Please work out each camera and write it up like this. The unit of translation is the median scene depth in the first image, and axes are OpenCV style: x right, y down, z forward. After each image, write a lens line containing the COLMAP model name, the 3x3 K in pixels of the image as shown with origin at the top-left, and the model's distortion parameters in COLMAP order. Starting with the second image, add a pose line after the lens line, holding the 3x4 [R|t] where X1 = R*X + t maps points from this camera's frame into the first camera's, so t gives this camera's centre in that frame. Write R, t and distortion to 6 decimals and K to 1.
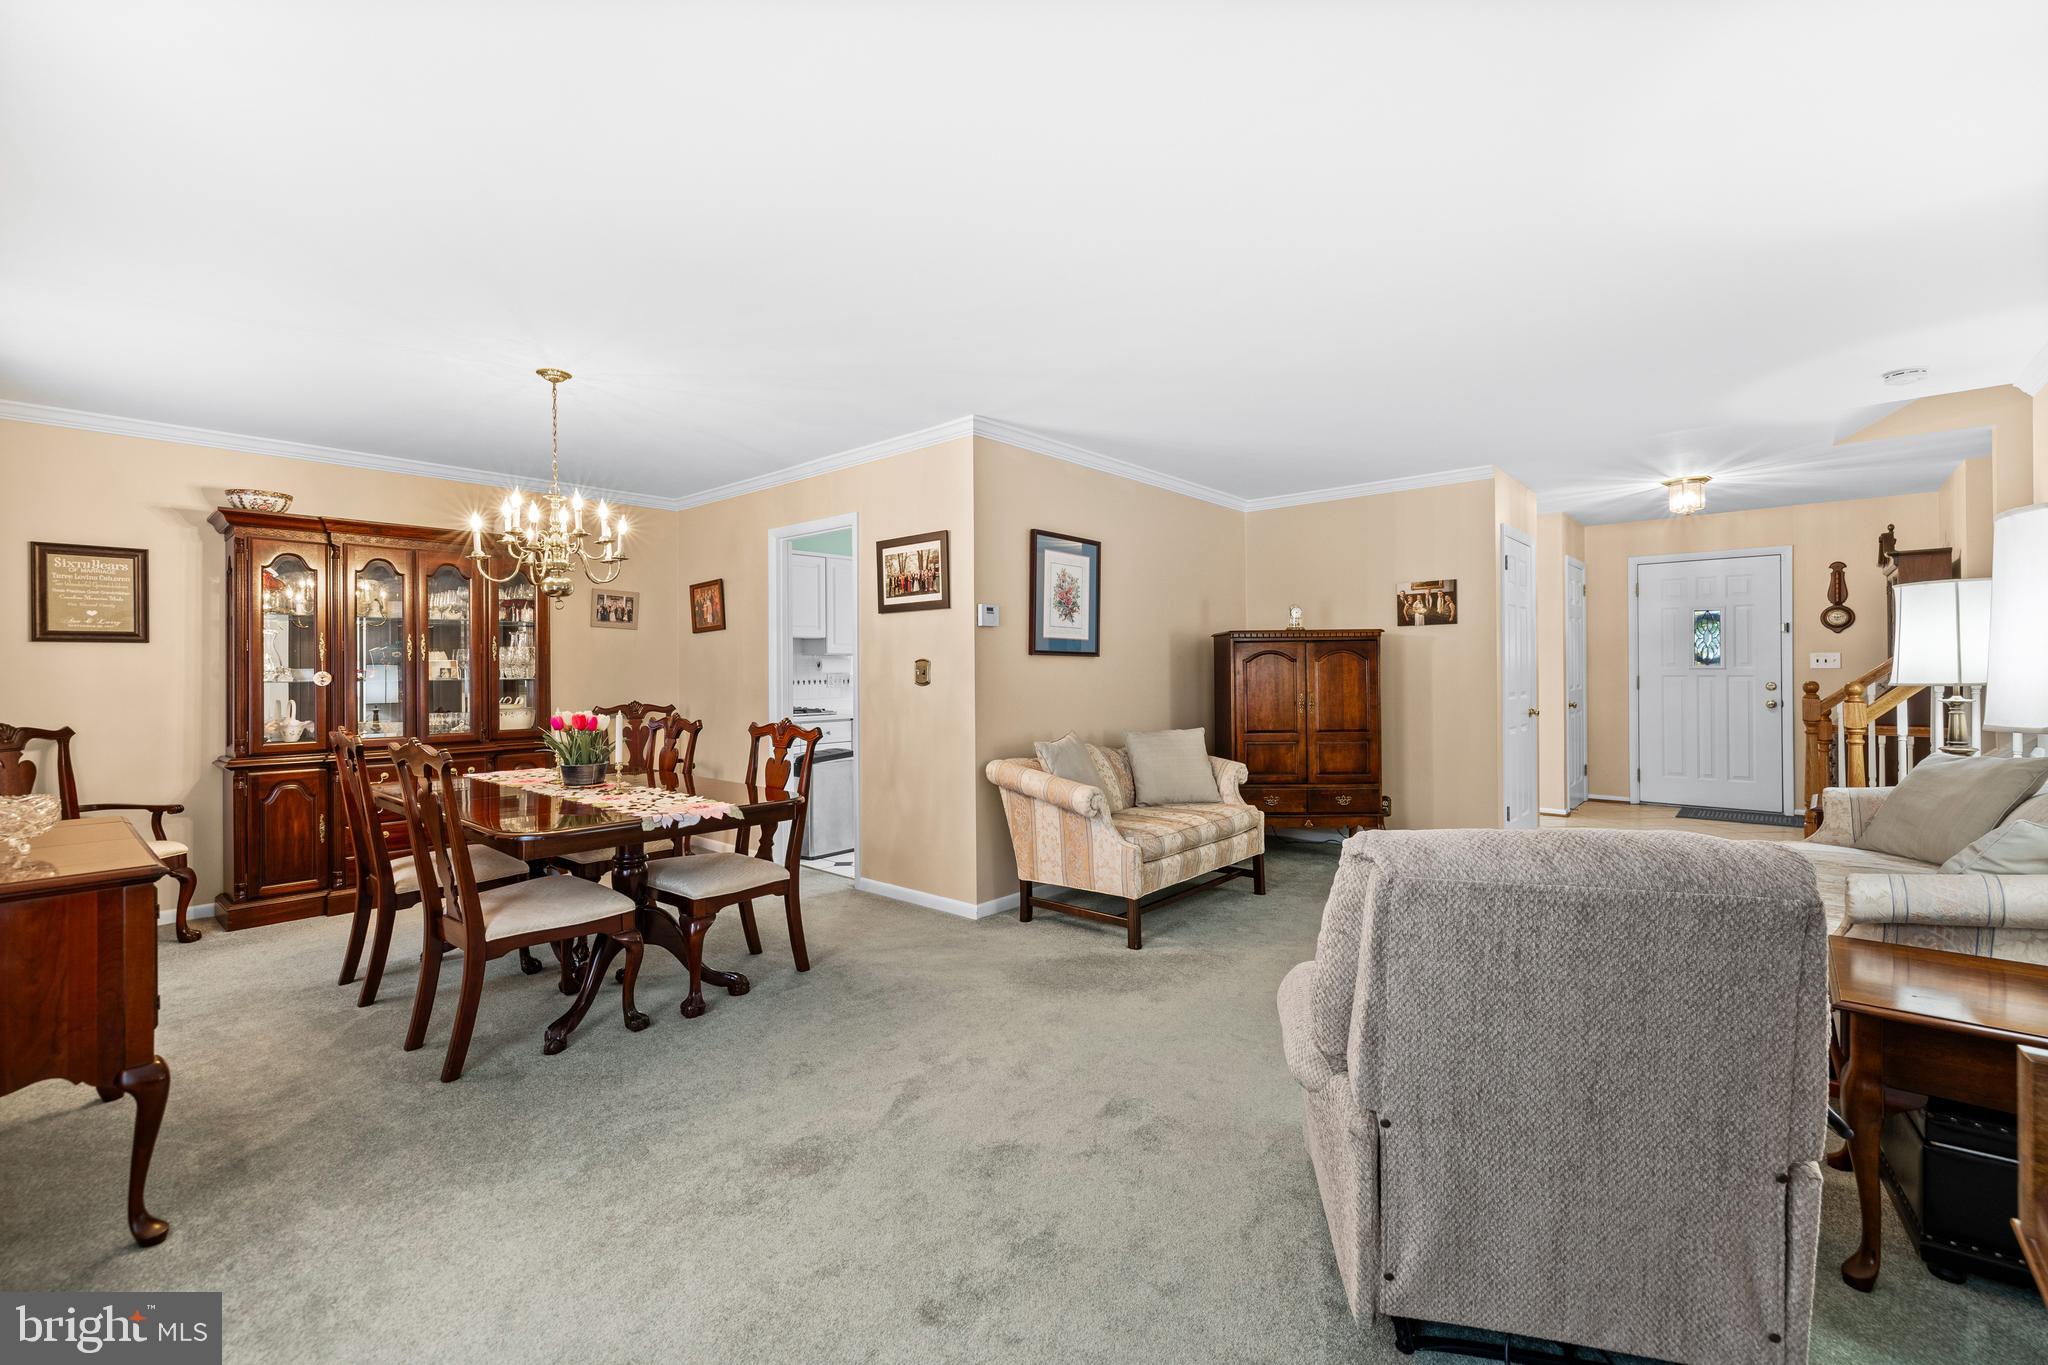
lens RADIAL K [[846.2, 0, 1002.8], [0, 846.2, 668.9], [0, 0, 1]] dist [0.001349, 0.000136]
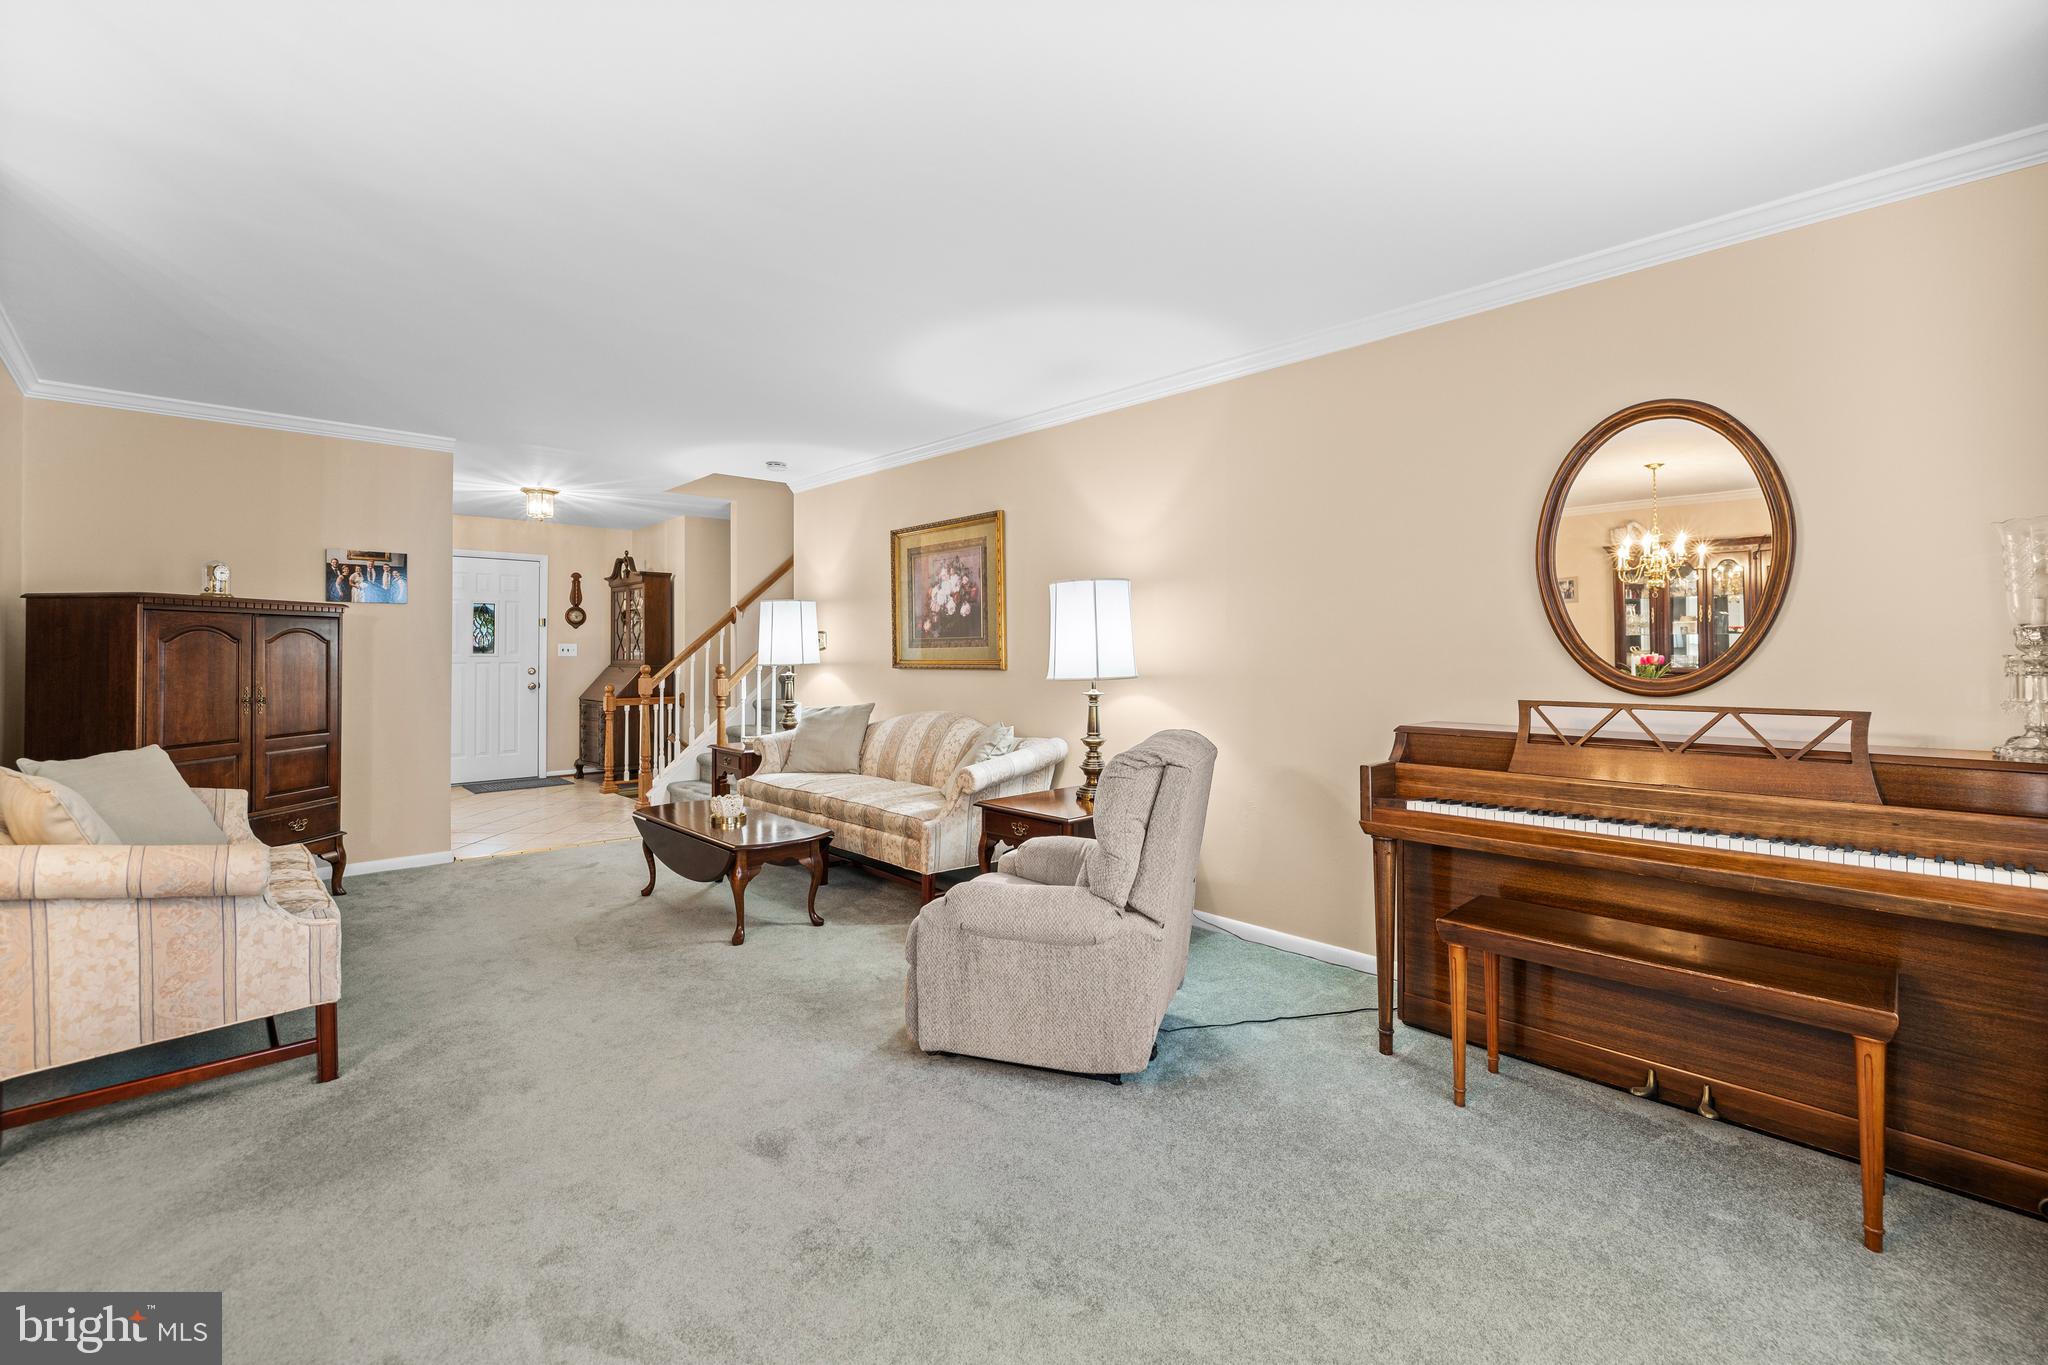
lens RADIAL K [[861.4, 0, 1011.2], [0, 861.4, 650.5], [0, 0, 1]] dist [-0.000300, -0.000229]
pose [[0.099748, 0.010176, 0.994961, -0.388787], [0.002117, 0.999943, -0.010439, 0.009168], [-0.995011, 0.003147, 0.099721, 0.356692]]
